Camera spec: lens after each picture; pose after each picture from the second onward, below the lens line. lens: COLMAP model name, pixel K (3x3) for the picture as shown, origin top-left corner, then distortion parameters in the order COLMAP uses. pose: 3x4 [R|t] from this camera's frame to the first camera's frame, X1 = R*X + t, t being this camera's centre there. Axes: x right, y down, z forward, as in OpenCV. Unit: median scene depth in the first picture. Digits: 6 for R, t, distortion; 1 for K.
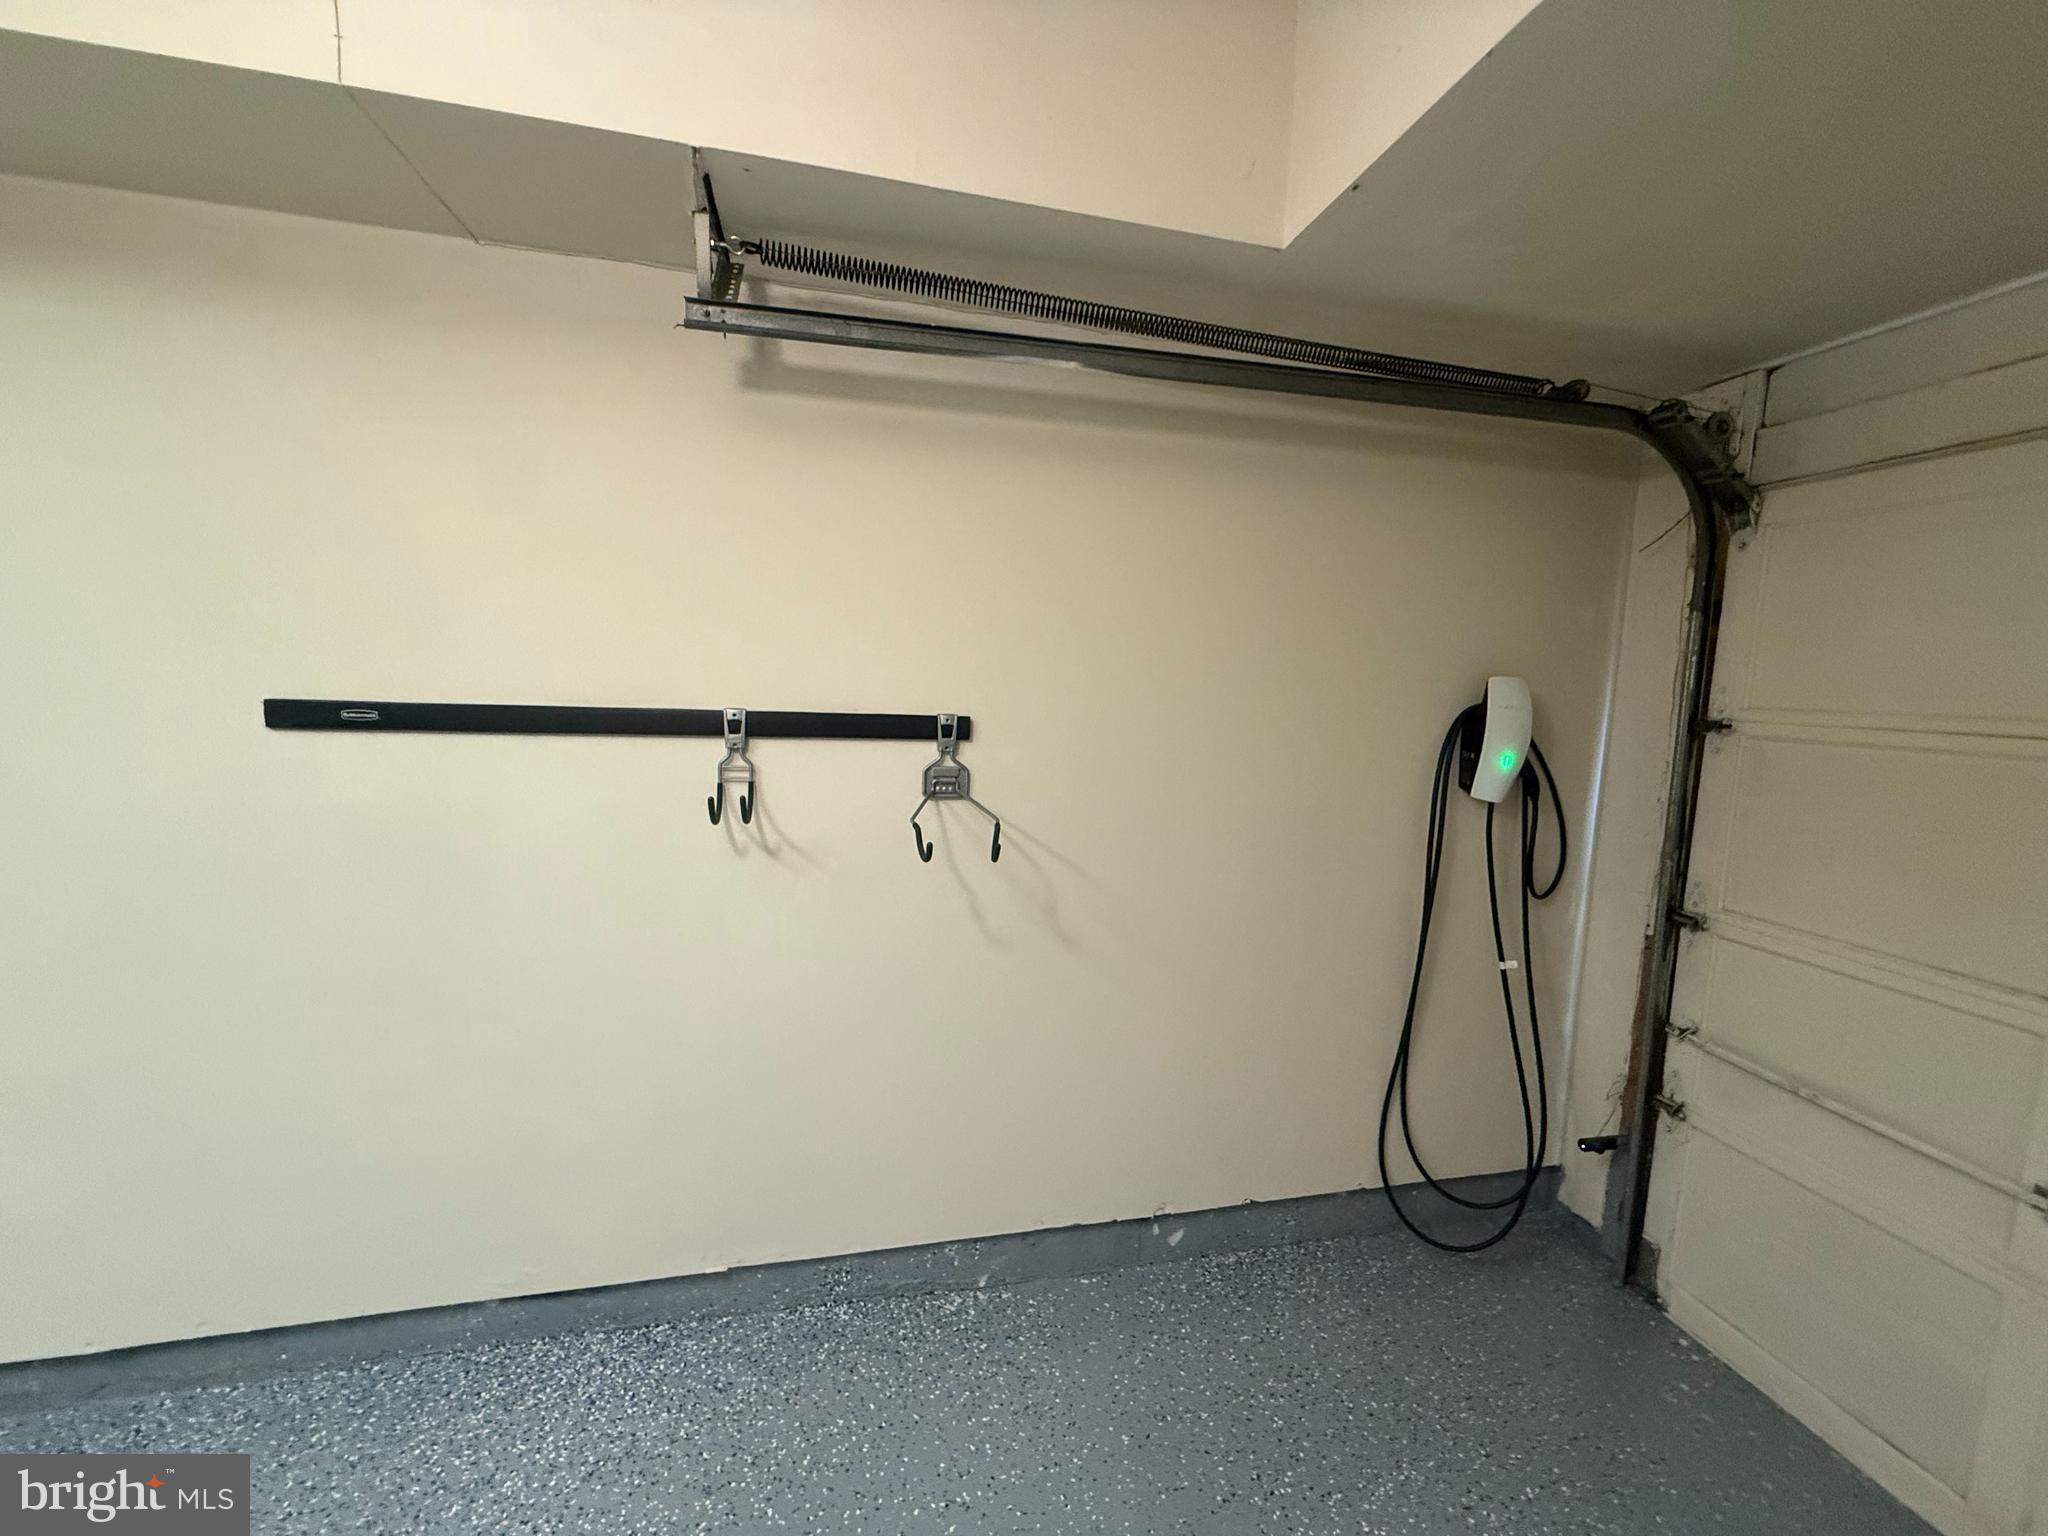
lens RADIAL K [[816.8, 0, 1032.4], [0, 816.8, 765.2], [0, 0, 1]] dist [-0.000056, 0.000405]
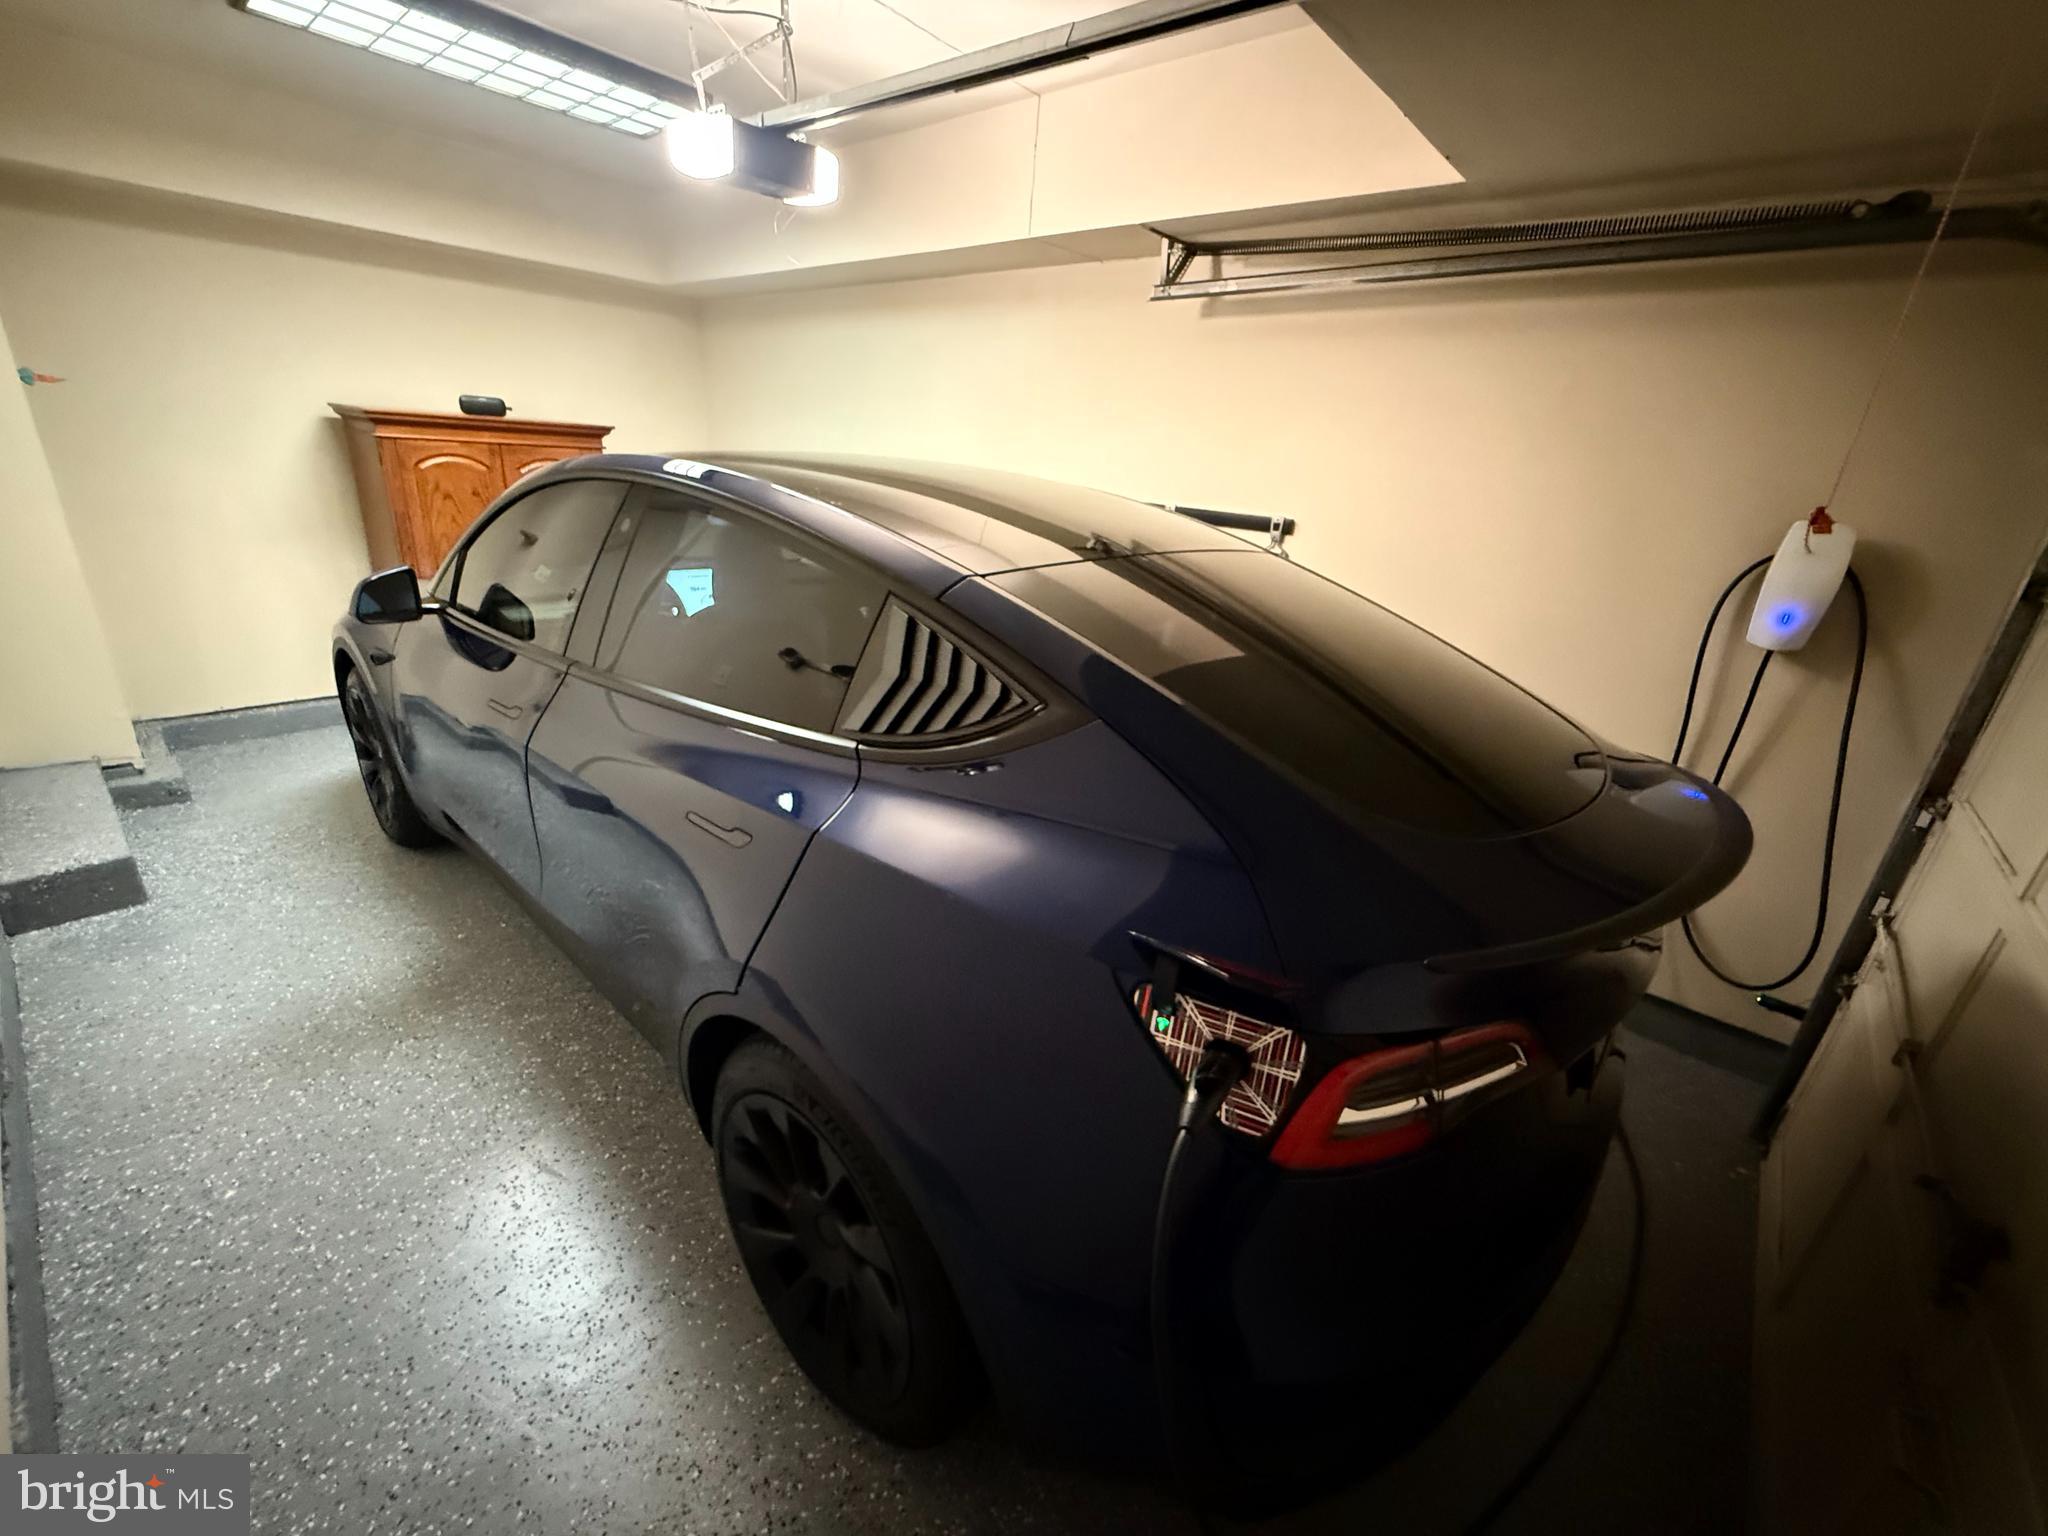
lens RADIAL K [[816.8, 0, 1021.9], [0, 816.8, 766.9], [0, 0, 1]] dist [-0.000056, 0.000405]
pose [[0.579256, 0.302874, -0.756789, 0.960606], [-0.131862, 0.950998, 0.279670, 0.022507], [0.804410, -0.062209, 0.590809, -0.392051]]
